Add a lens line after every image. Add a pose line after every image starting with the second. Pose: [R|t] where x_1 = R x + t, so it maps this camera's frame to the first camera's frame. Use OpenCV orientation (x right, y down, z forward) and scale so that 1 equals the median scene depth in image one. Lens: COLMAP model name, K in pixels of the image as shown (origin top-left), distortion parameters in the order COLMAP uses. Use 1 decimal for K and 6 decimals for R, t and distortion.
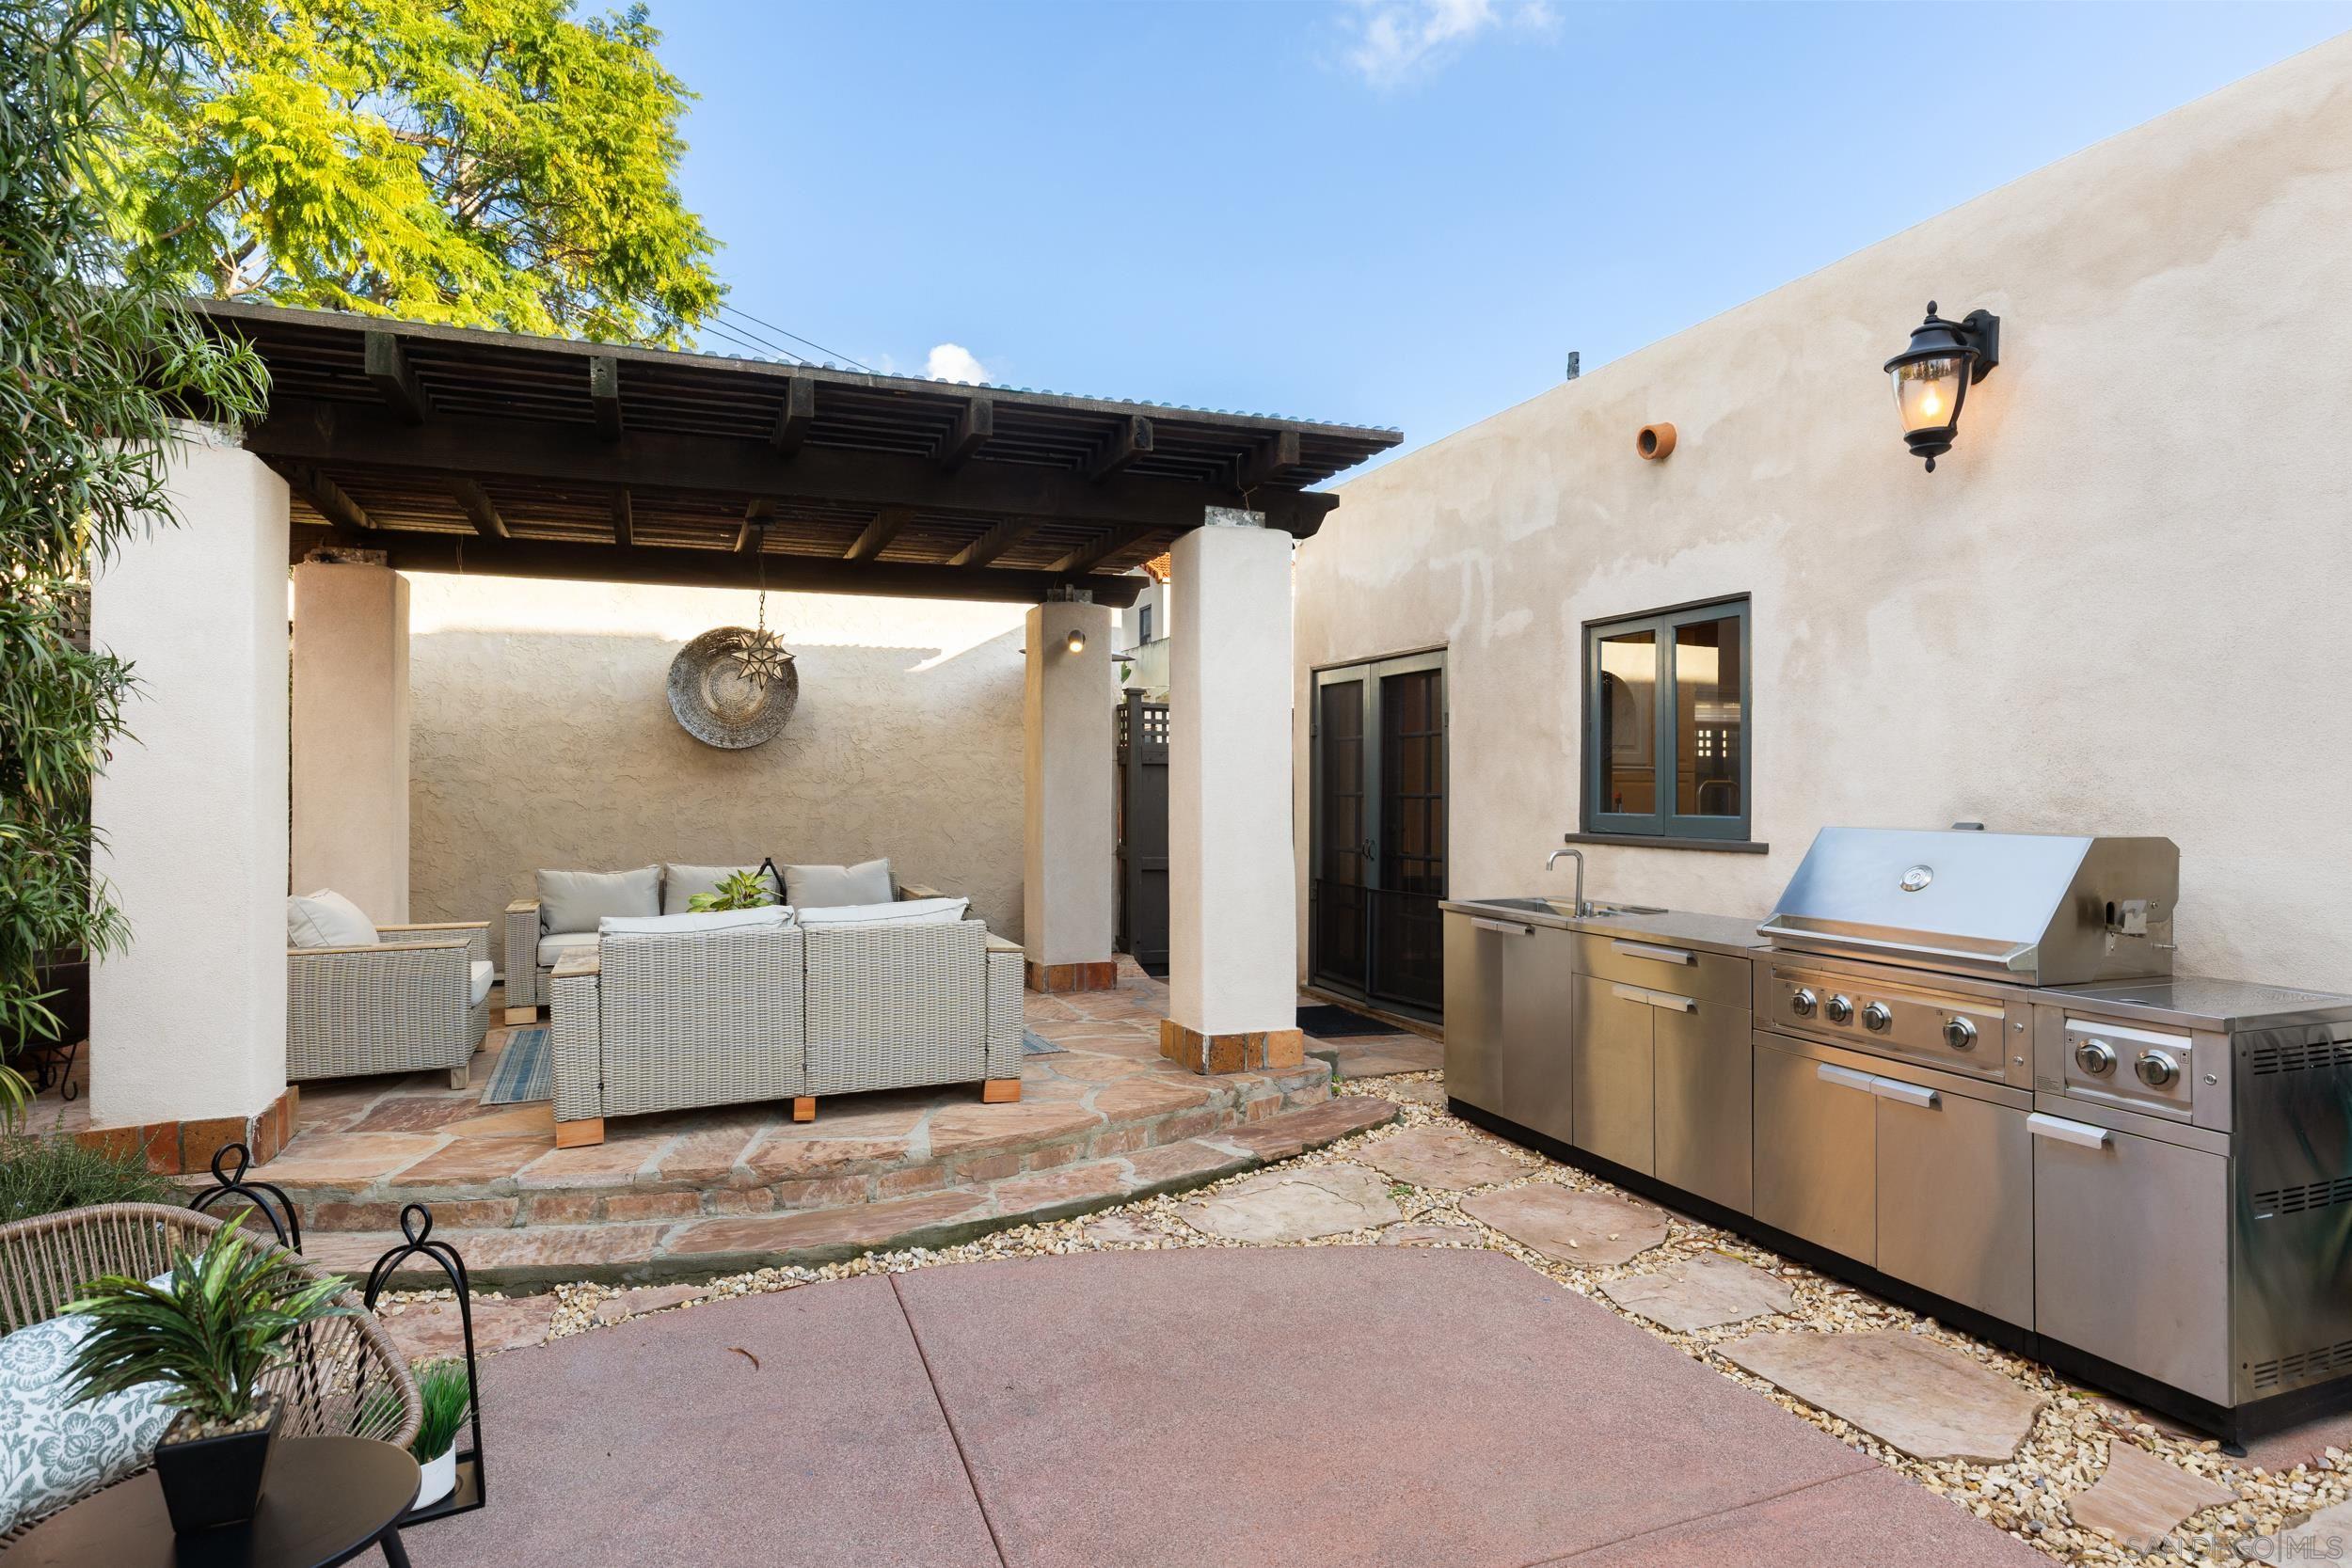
lens RADIAL K [[1278.9, 0, 1176.0], [0, 1278.9, 784.0], [0, 0, 1]] dist [0.005128, 0.000884]
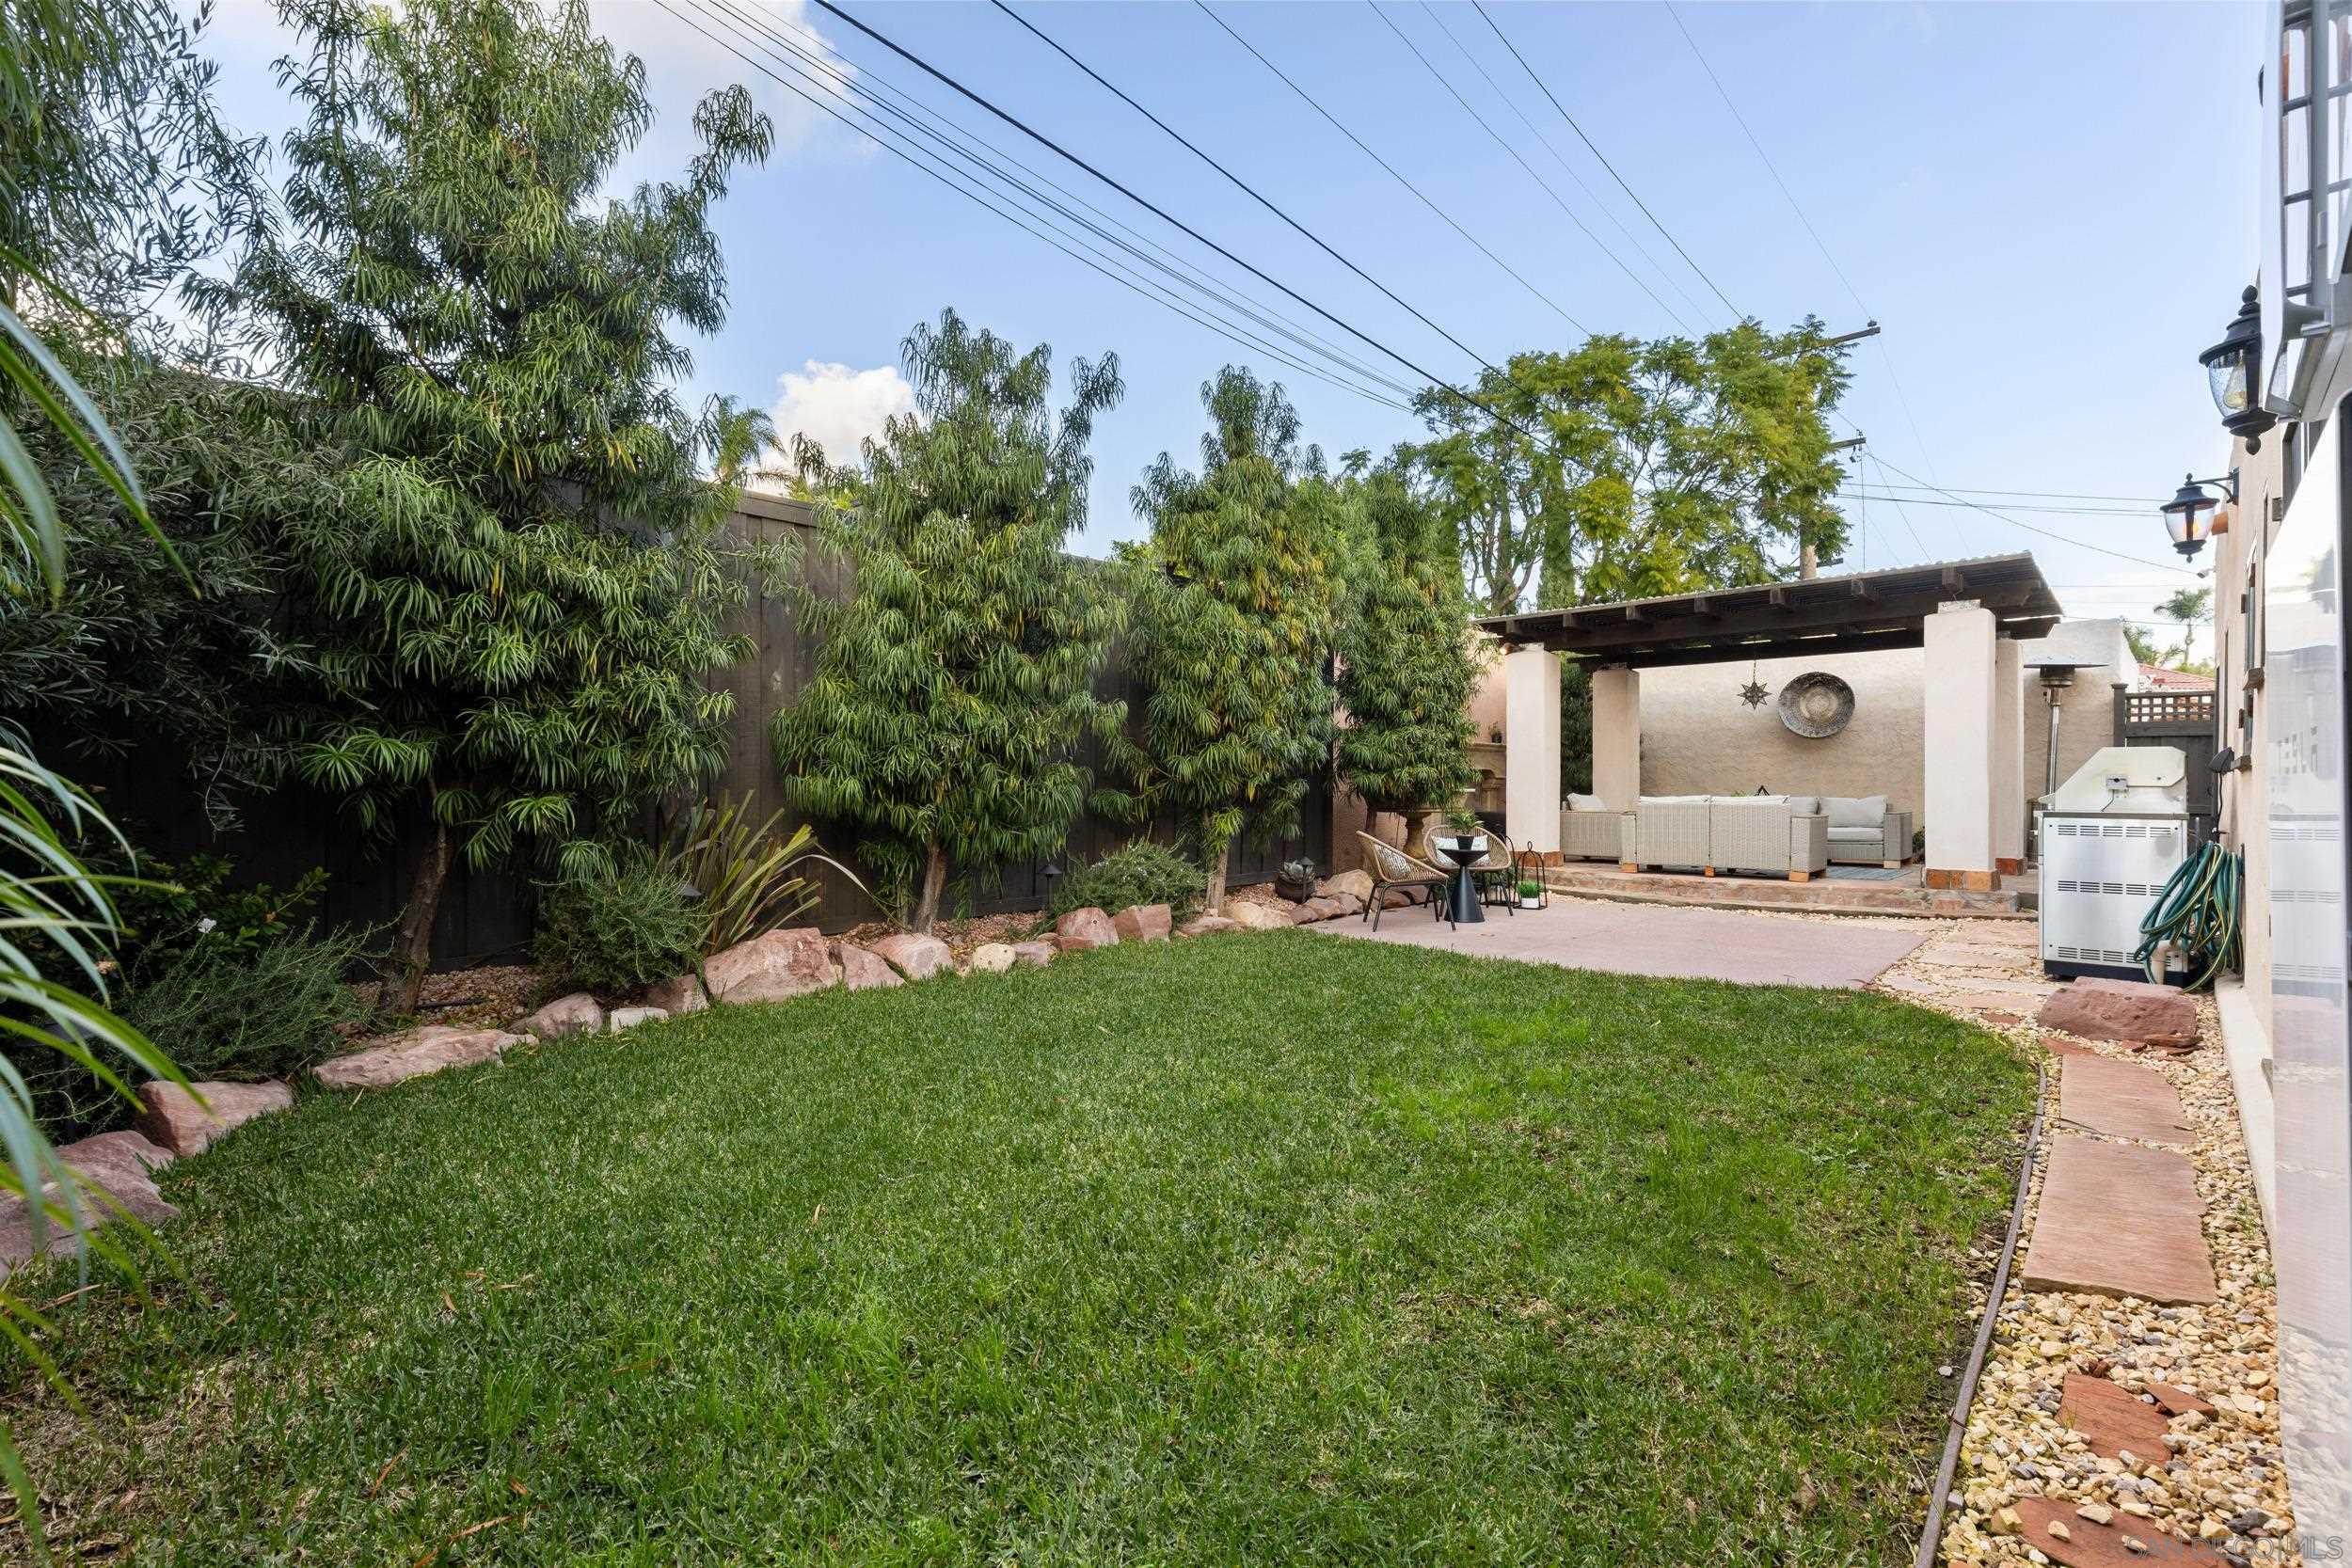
lens RADIAL K [[1057.9, 0, 1176.0], [0, 1057.9, 784.0], [0, 0, 1]] dist [-0.000944, -0.000004]
pose [[0.419539, -0.000669, -0.907737, 0.683714], [0.000169, 1.000000, -0.000659, 0.042413], [0.907737, 0.000123, 0.419539, -0.506044]]
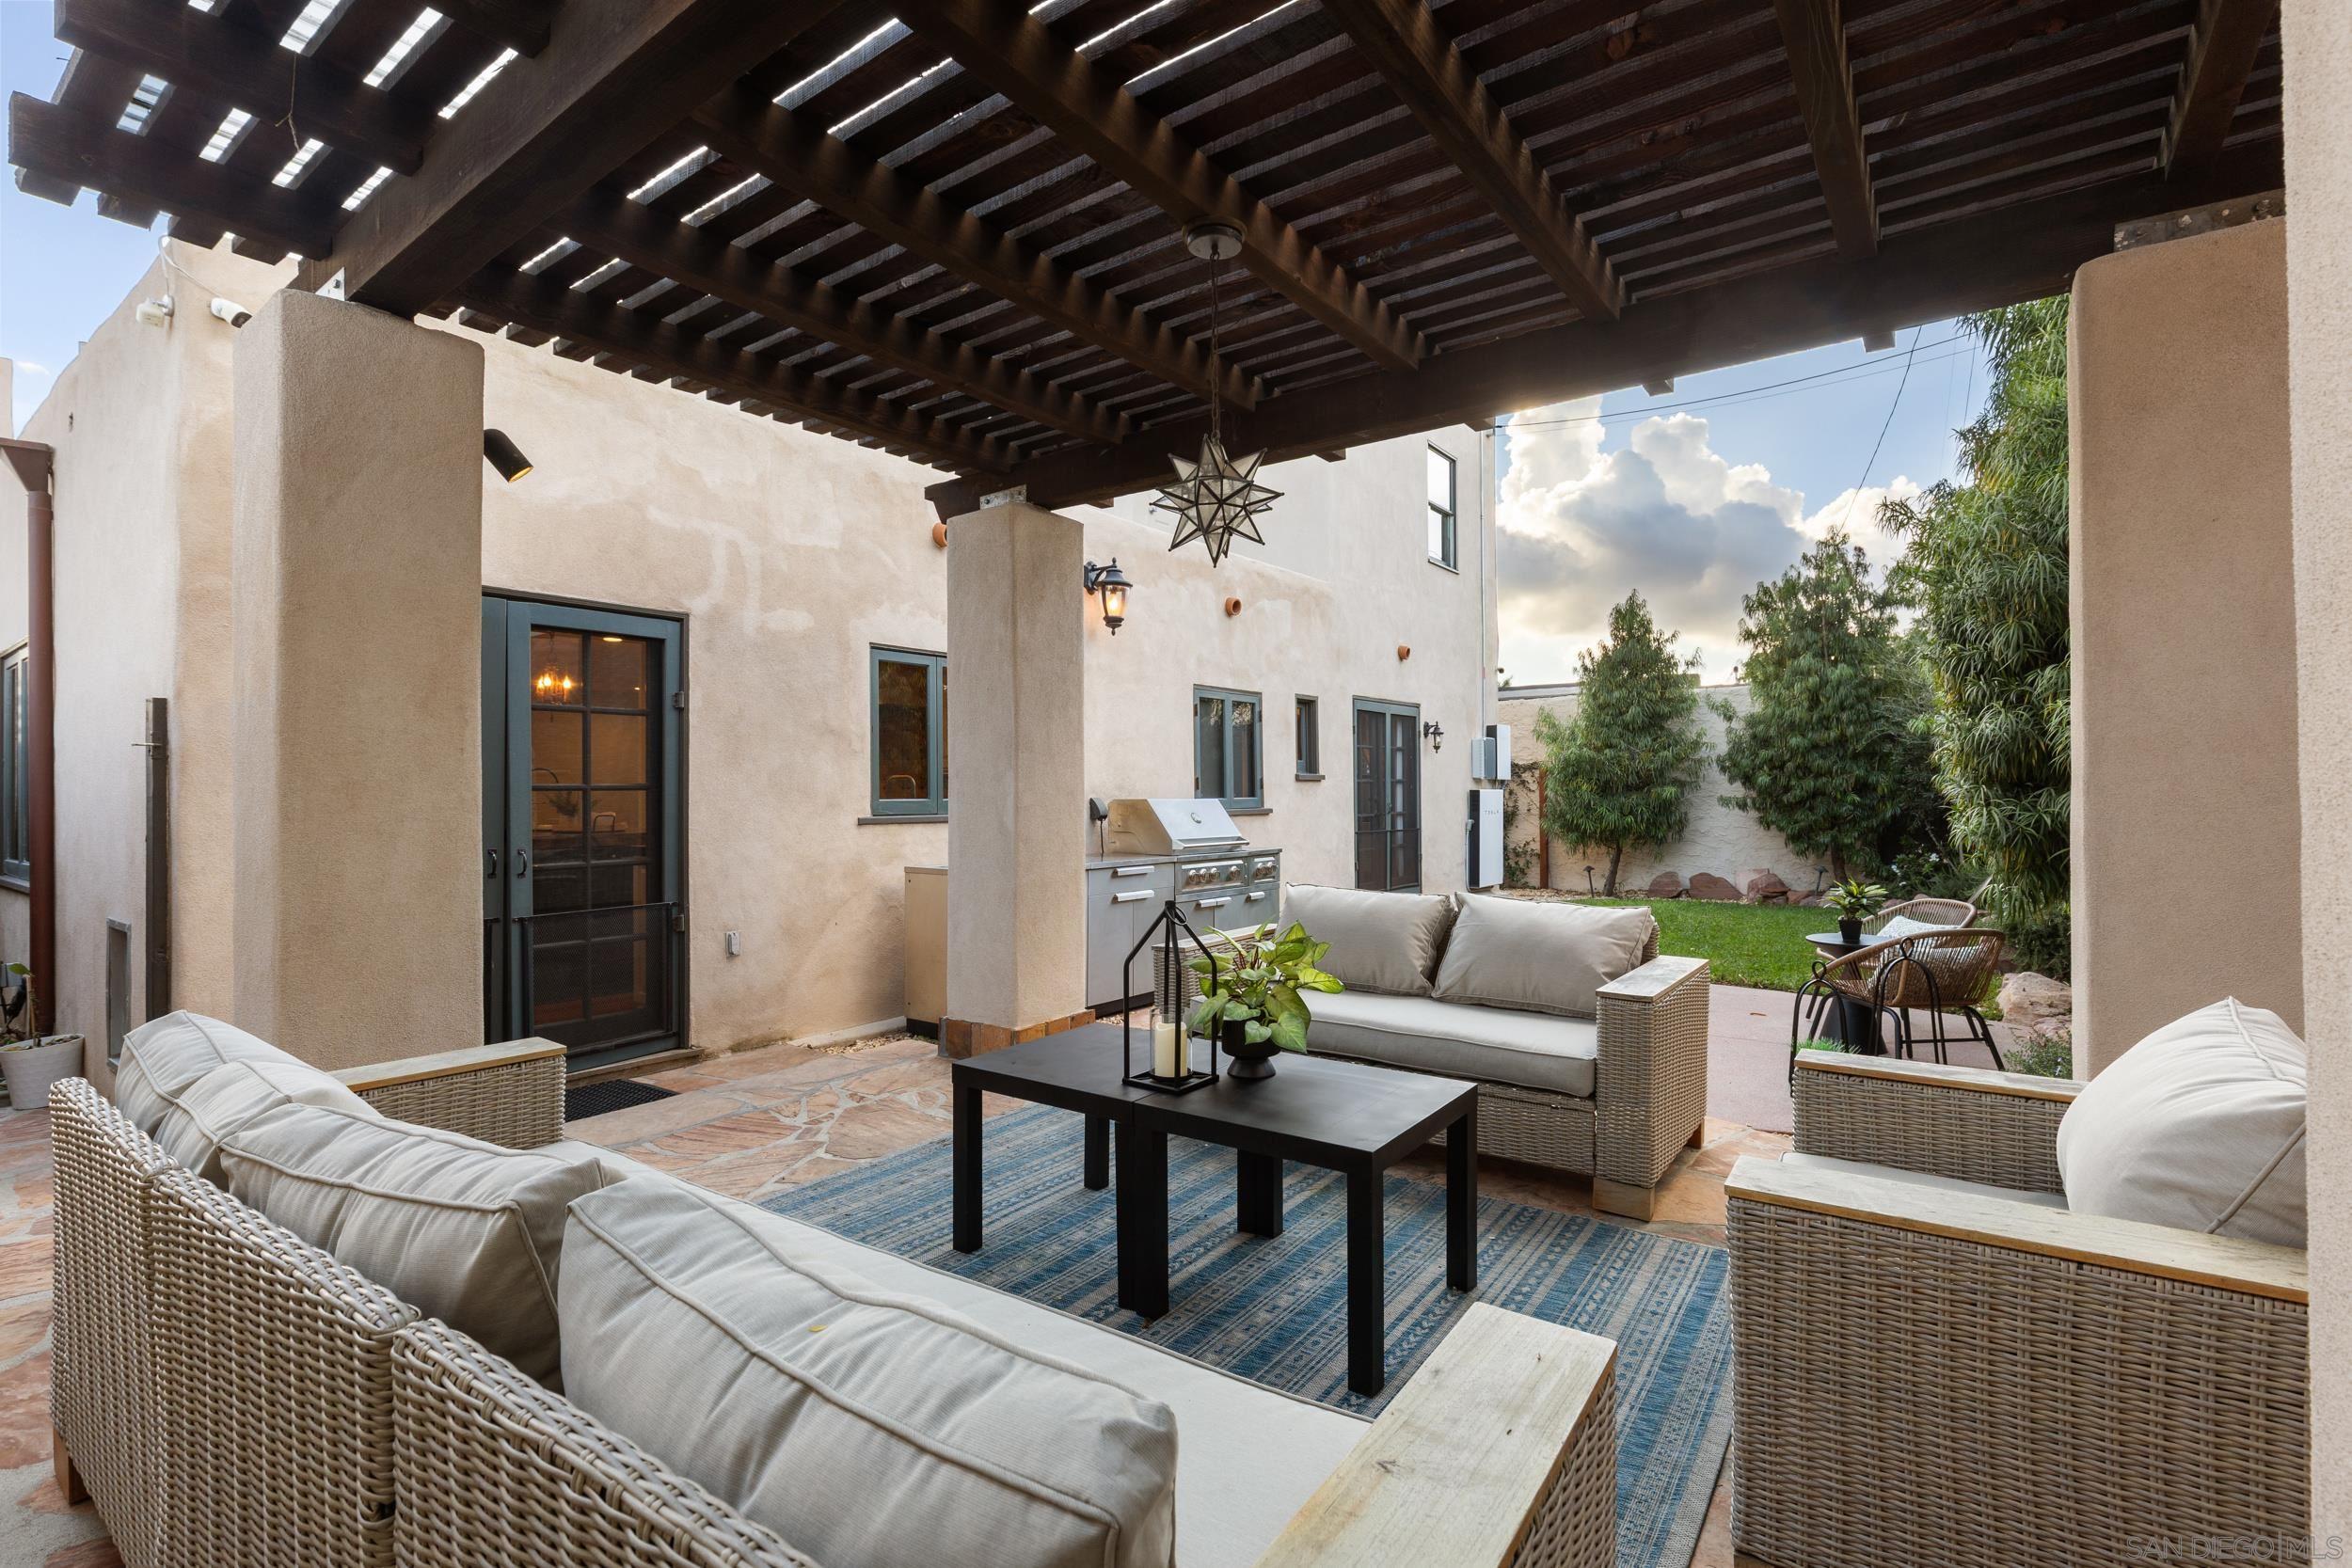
lens RADIAL K [[1060.1, 0, 1171.5], [0, 1060.1, 751.5], [0, 0, 1]] dist [-0.000818, -0.000122]
pose [[-0.510607, 0.038770, 0.858940, -0.488915], [0.002884, 0.999054, -0.043380, 0.014744], [-0.859809, -0.019673, -0.510236, 0.900837]]
